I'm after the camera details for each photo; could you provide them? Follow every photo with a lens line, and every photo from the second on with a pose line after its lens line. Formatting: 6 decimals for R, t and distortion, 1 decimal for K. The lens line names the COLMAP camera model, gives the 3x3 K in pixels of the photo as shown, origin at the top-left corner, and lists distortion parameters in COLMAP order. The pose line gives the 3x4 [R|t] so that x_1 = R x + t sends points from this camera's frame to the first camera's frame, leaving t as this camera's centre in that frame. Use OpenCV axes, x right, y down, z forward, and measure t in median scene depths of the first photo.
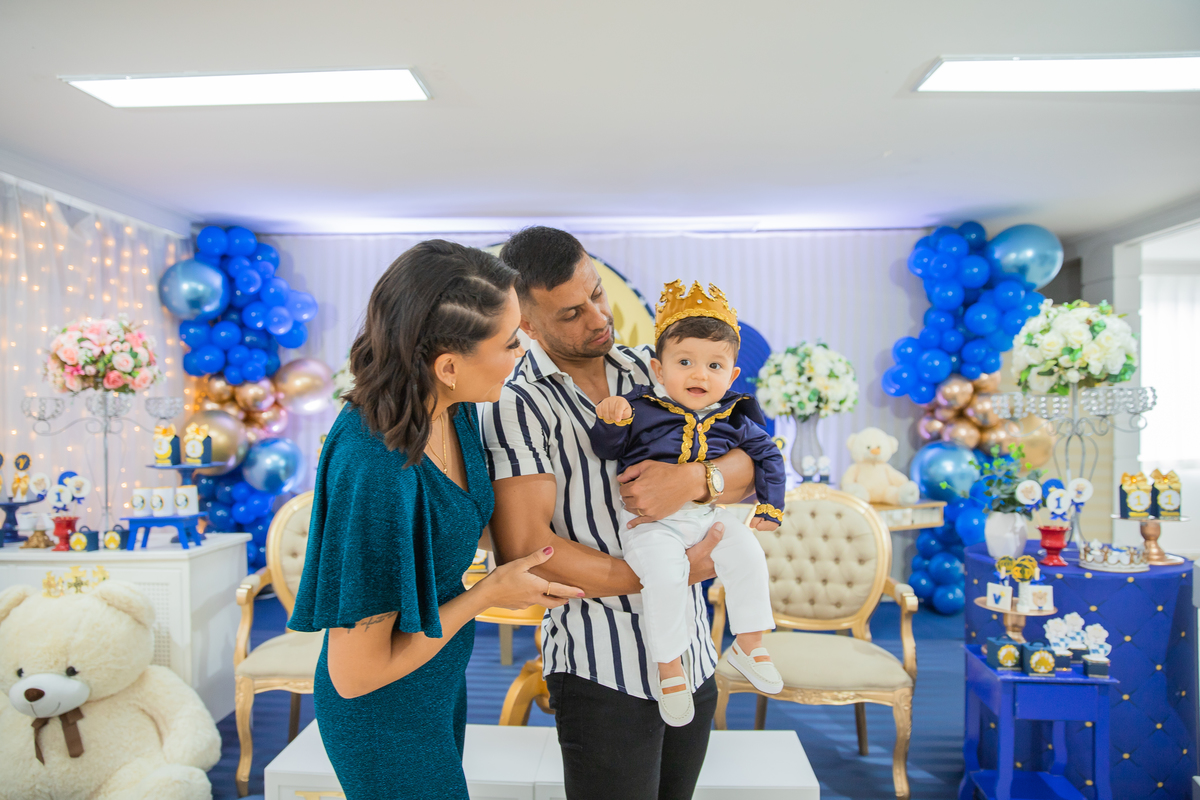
lens RADIAL K [[842.3, 0, 595.1], [0, 842.3, 404.0], [0, 0, 1]] dist [-0.099364, 0.078547]
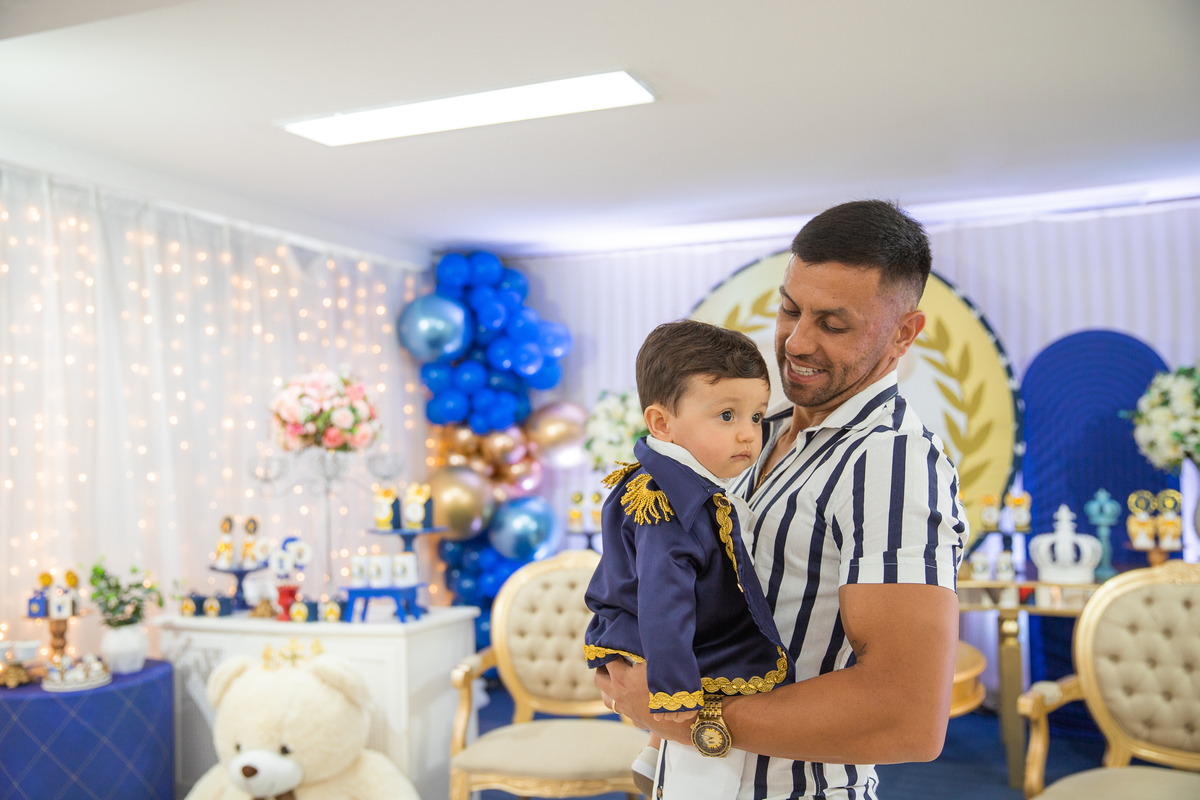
lens RADIAL K [[1107.7, 0, 595.5], [0, 1107.7, 402.6], [0, 0, 1]] dist [-0.026329, 0.080165]
pose [[0.940981, -0.031689, -0.336974, 0.092582], [0.018857, 0.998969, -0.041287, -0.009429], [0.337935, 0.032496, 0.940608, -0.061626]]
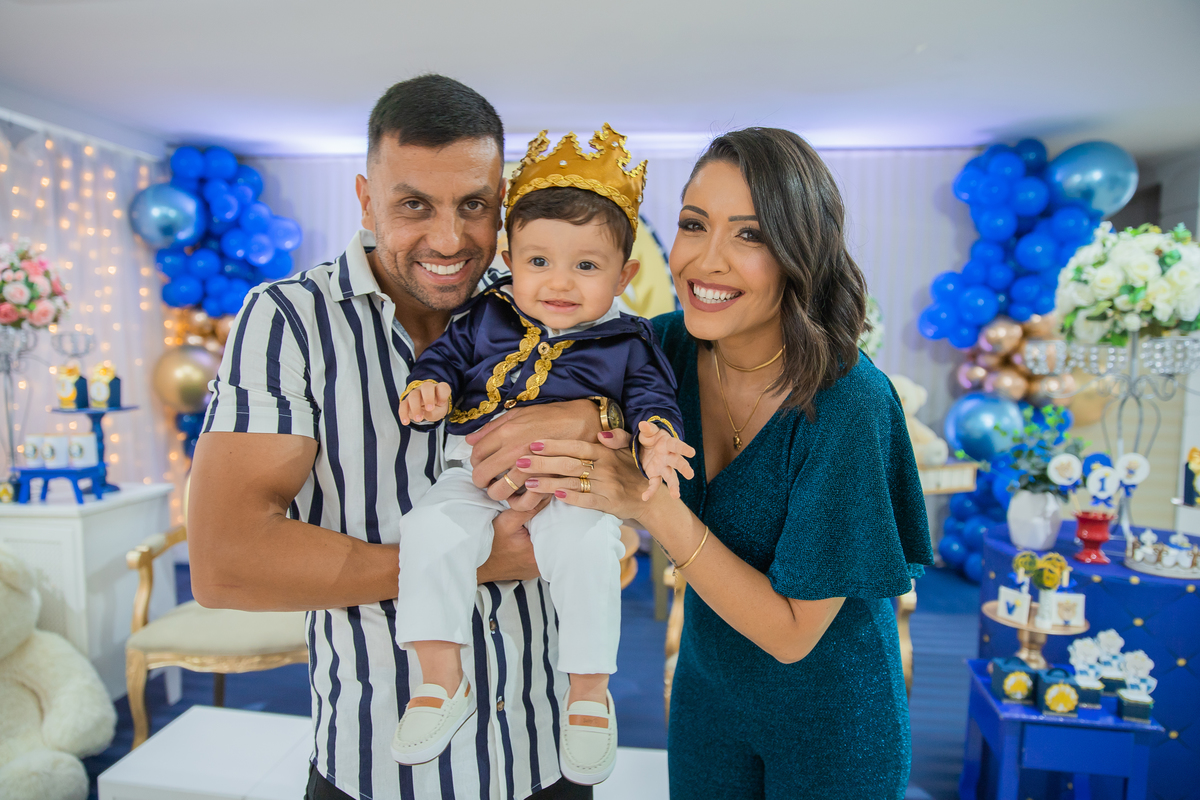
lens RADIAL K [[830.4, 0, 595.8], [0, 830.4, 403.8], [0, 0, 1]] dist [-0.109182, 0.073672]
pose [[0.997064, 0.019568, -0.074029, 0.095046], [-0.013574, 0.996653, 0.080615, -0.008029], [0.075359, -0.079373, 0.993992, 0.143939]]
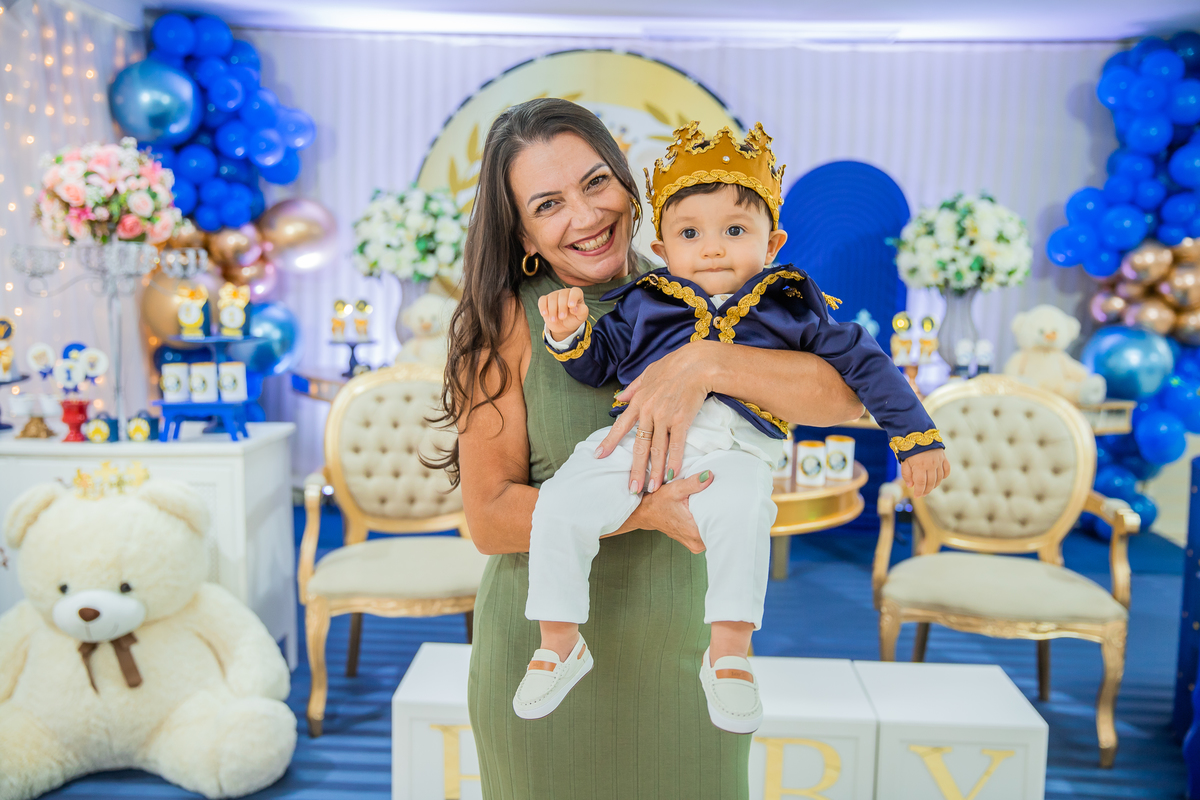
lens RADIAL K [[1120.5, 0, 596.0], [0, 1120.5, 402.8], [0, 0, 1]] dist [-0.023207, 0.084060]
pose [[0.999678, 0.020346, 0.015182, -0.125119], [-0.022104, 0.991737, 0.126368, -0.006009], [-0.012486, -0.126663, 0.991867, -0.066064]]
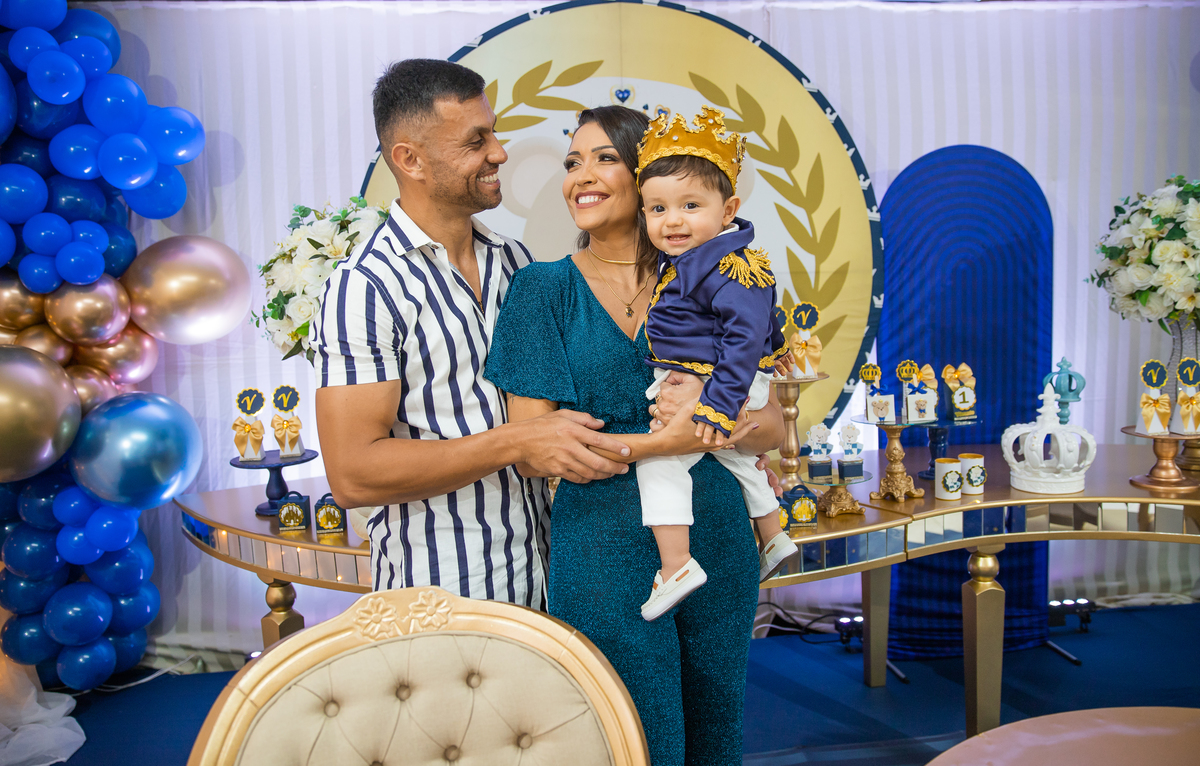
lens RADIAL K [[949.1, 0, 598.9], [0, 949.1, 366.0], [0, 0, 1]] dist [-0.099334, 0.101782]
pose [[0.989760, -0.044168, 0.135738, -0.252083], [0.034301, 0.996654, 0.074192, -0.012858], [-0.138561, -0.068777, 0.987963, 0.555966]]
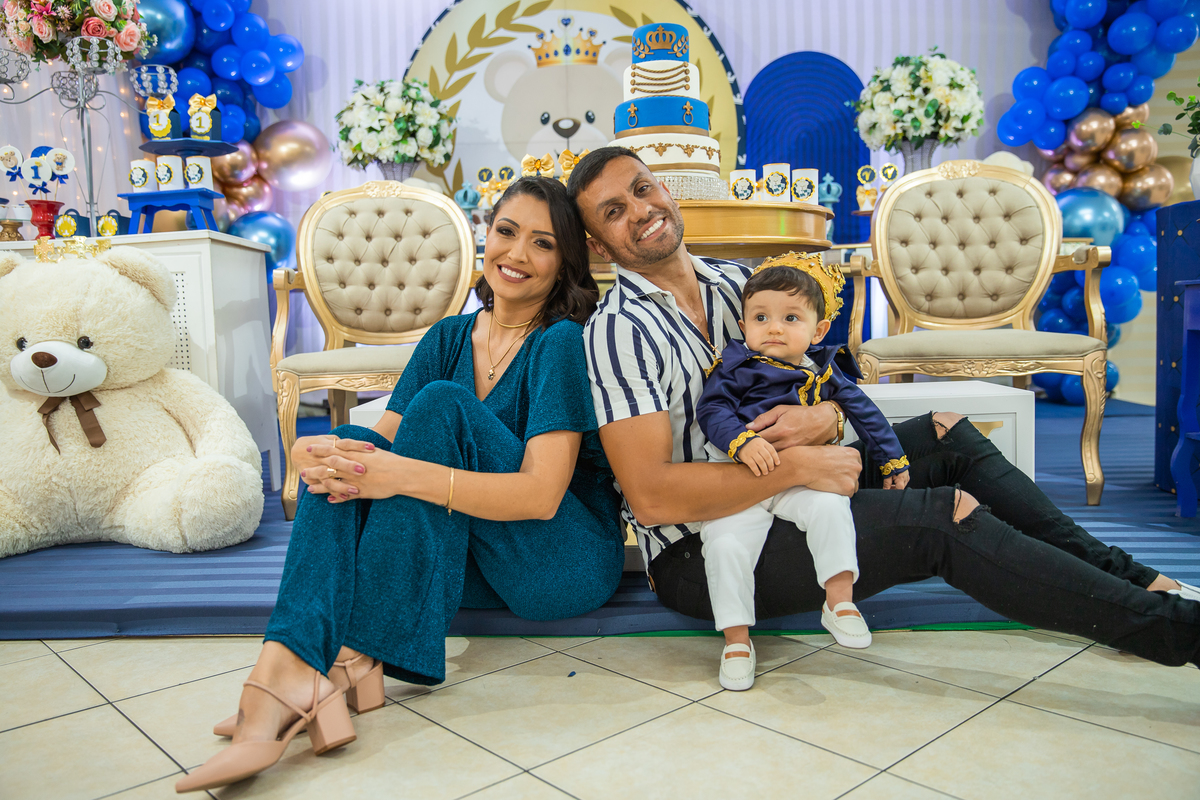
lens RADIAL K [[1000.2, 0, 596.1], [0, 1000.2, 403.8], [0, 0, 1]] dist [-0.053483, 0.080223]
pose [[0.999594, -0.026435, 0.010679, -0.097966], [0.025417, 0.995953, 0.086207, 0.209304], [-0.012915, -0.085901, 0.996220, 0.008526]]
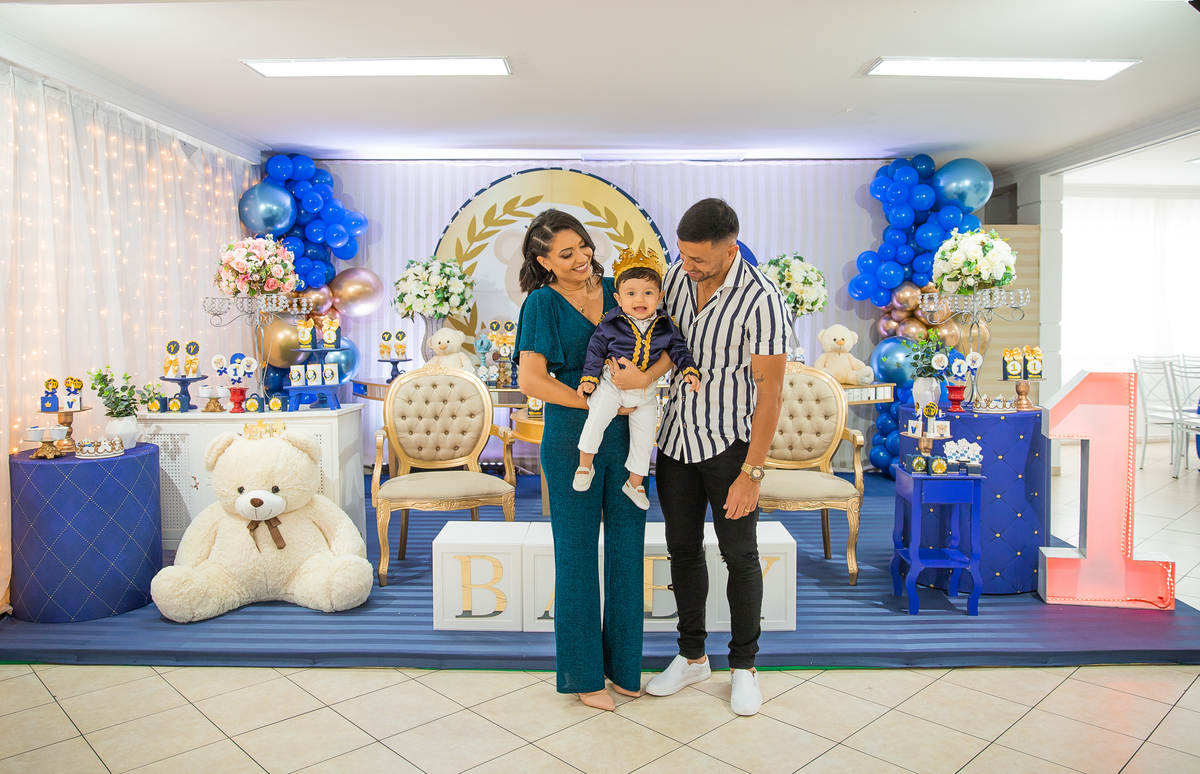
lens RADIAL K [[898.9, 0, 602.2], [0, 898.9, 339.4], [0, 0, 1]] dist [-0.111407, 0.084296]
pose [[0.998832, -0.003177, 0.048204, -0.097988], [0.001968, 0.999683, 0.025104, 0.019604], [-0.048269, -0.024980, 0.998522, -0.366259]]
